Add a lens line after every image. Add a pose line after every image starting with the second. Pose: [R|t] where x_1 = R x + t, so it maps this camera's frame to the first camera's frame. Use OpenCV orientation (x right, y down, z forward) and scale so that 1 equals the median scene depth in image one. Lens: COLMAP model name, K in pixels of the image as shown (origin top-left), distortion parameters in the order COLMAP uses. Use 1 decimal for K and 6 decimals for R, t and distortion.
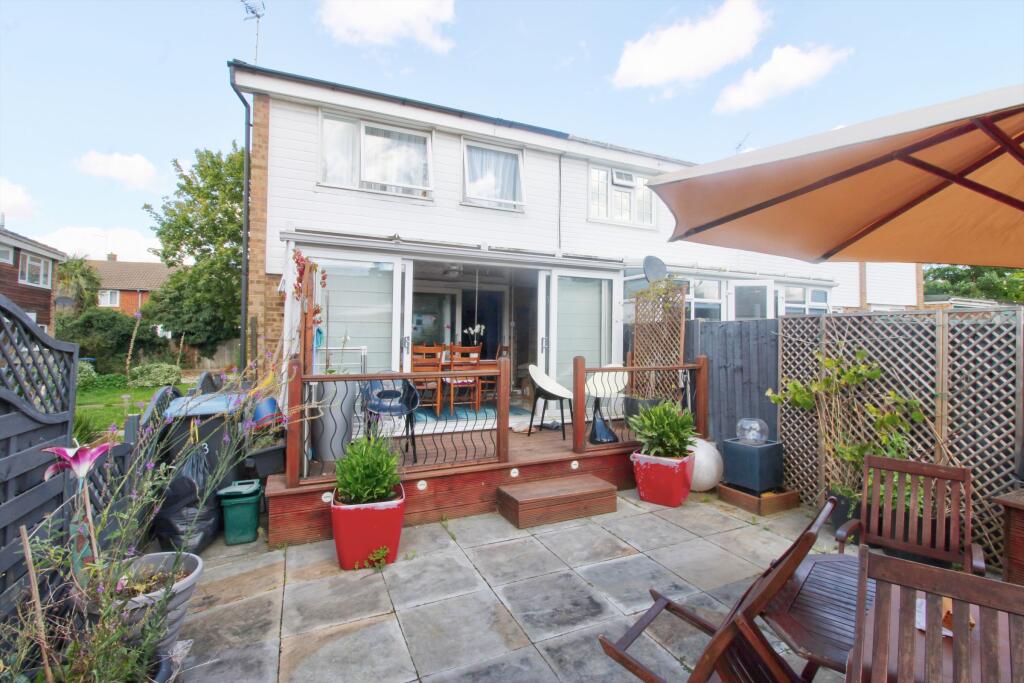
lens RADIAL K [[475.6, 0, 514.5], [0, 475.6, 328.1], [0, 0, 1]] dist [-0.000139, -0.012451]
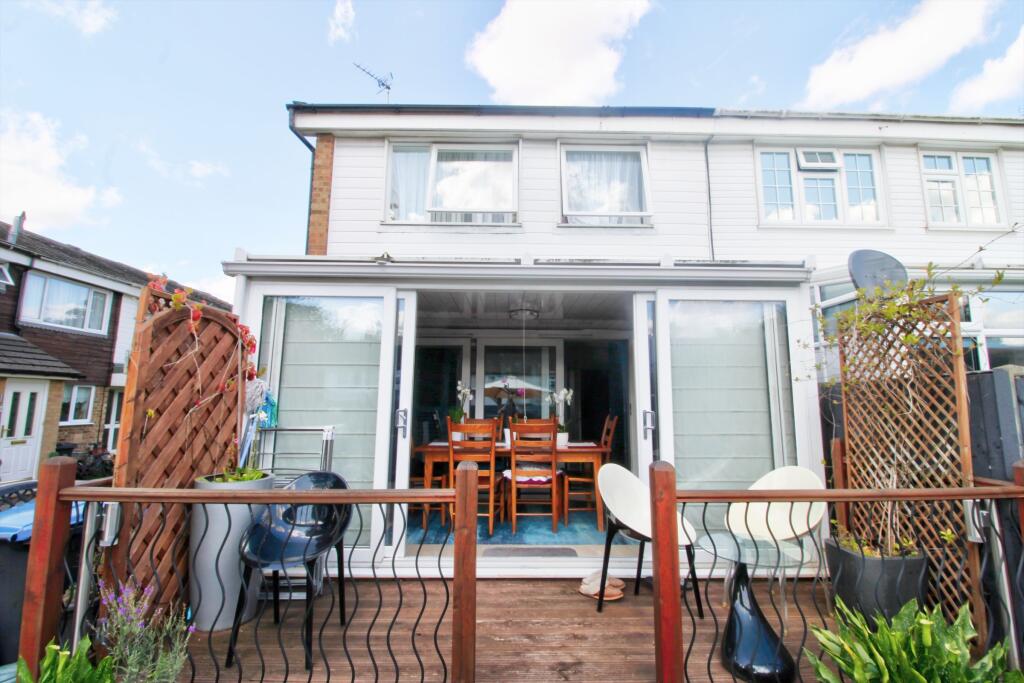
lens RADIAL K [[475.6, 0, 514.5], [0, 475.6, 328.1], [0, 0, 1]] dist [-0.000139, -0.012451]
pose [[0.912288, -0.065073, -0.404346, 0.136697], [0.010166, 0.990590, -0.136482, -0.001506], [0.409423, 0.120400, 0.904365, 0.377751]]
